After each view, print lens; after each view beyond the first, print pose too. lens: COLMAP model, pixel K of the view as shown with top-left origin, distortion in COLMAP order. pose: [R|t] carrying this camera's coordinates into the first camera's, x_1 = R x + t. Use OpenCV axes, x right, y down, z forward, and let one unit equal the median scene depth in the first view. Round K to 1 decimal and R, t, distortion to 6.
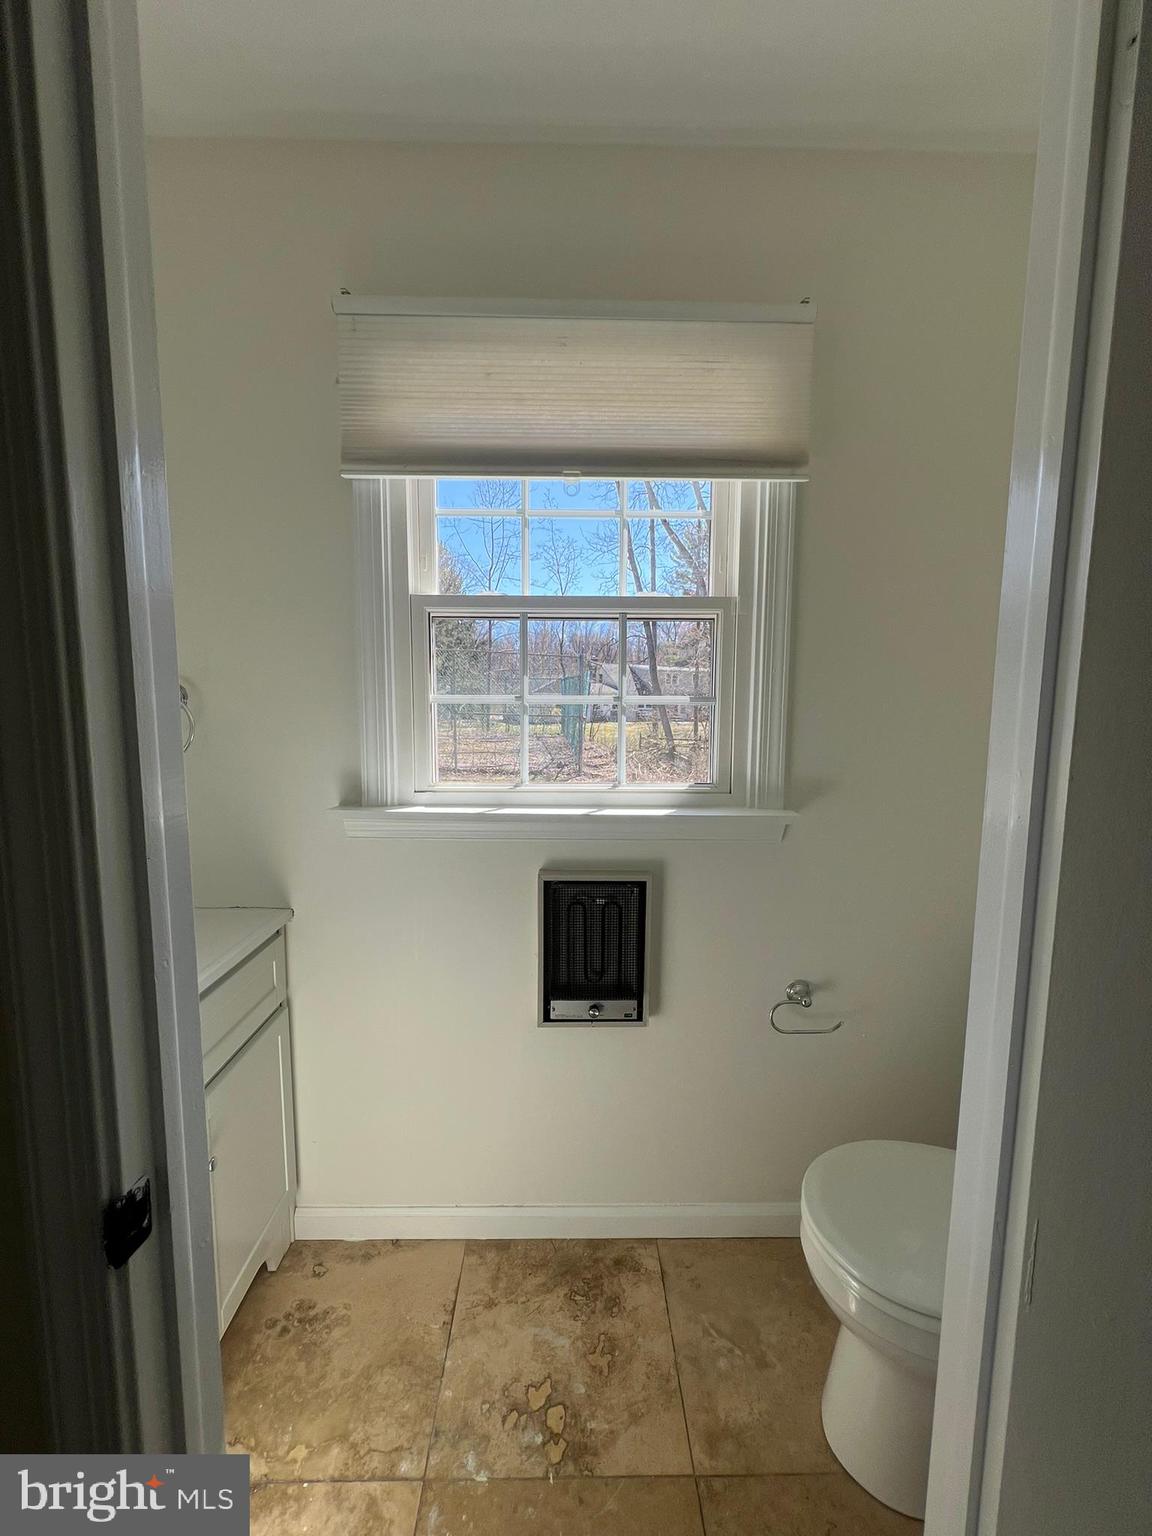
lens RADIAL K [[617.5, 0, 576.8], [0, 617.5, 767.9], [0, 0, 1]] dist [-0.003268, 0.000835]
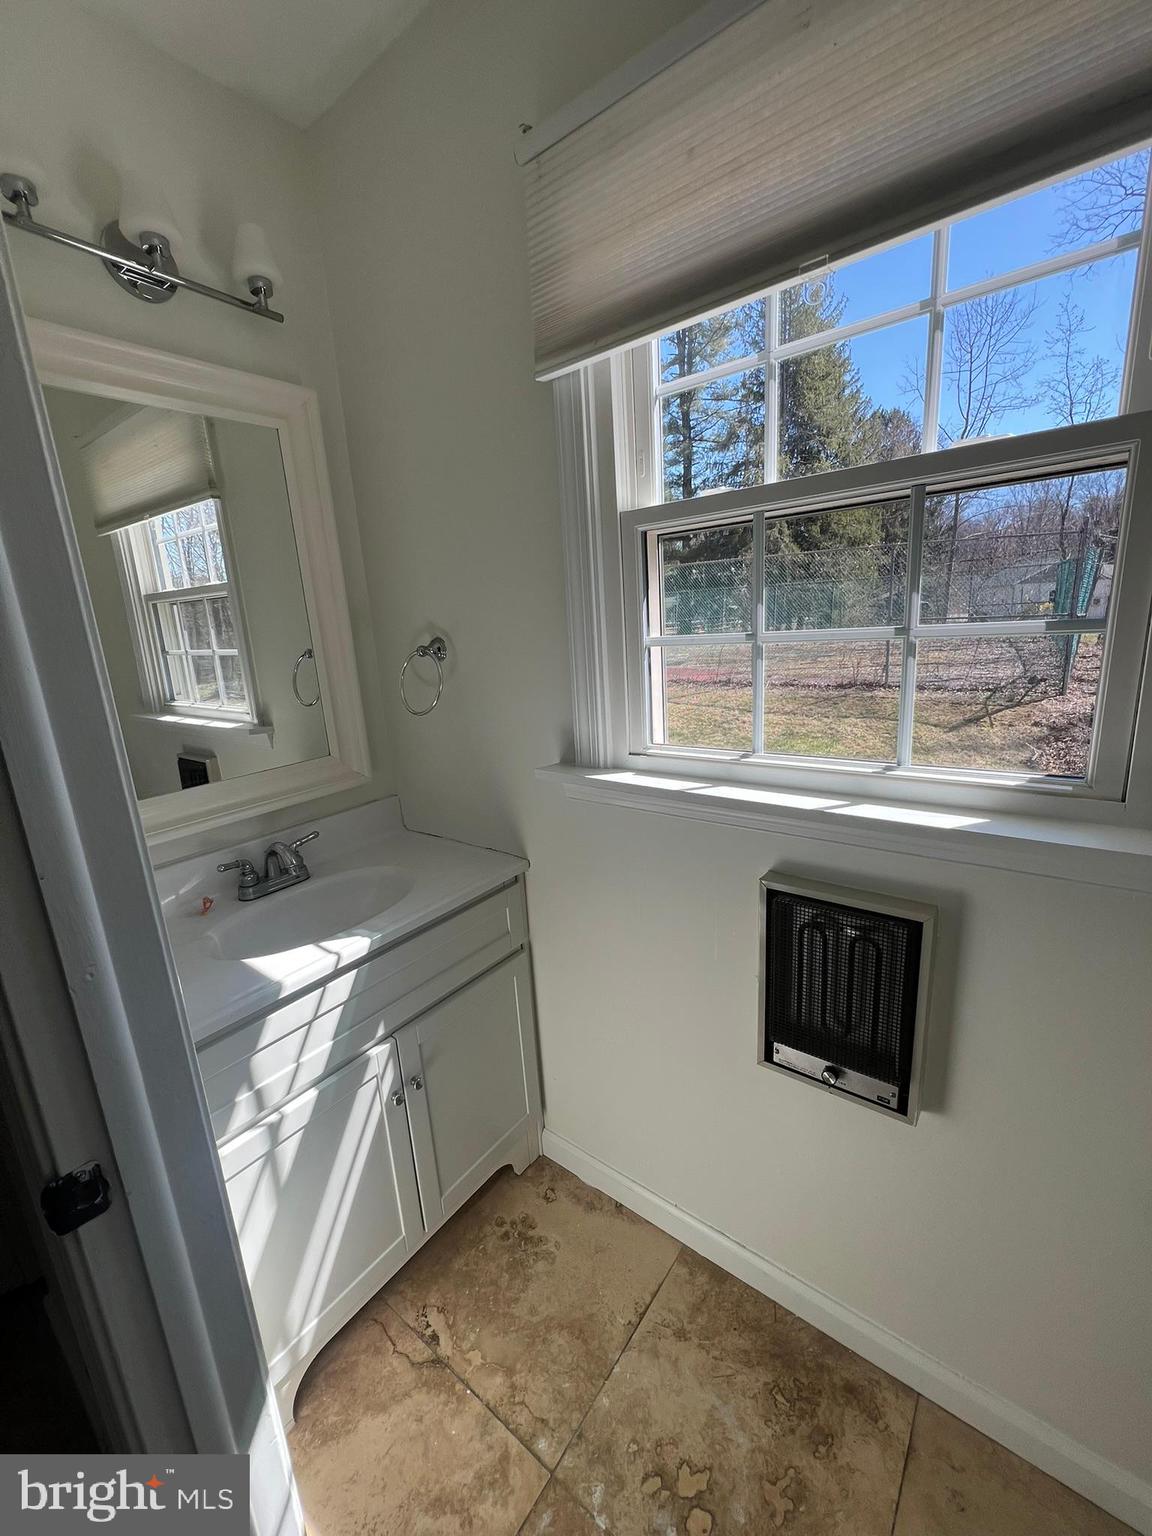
lens RADIAL K [[617.5, 0, 576.8], [0, 617.5, 767.9], [0, 0, 1]] dist [-0.003268, 0.000835]
pose [[0.777997, 0.091148, -0.621621, 0.217425], [-0.001016, 0.989602, 0.143833, -0.065859], [0.628268, -0.111269, 0.769999, 0.306085]]
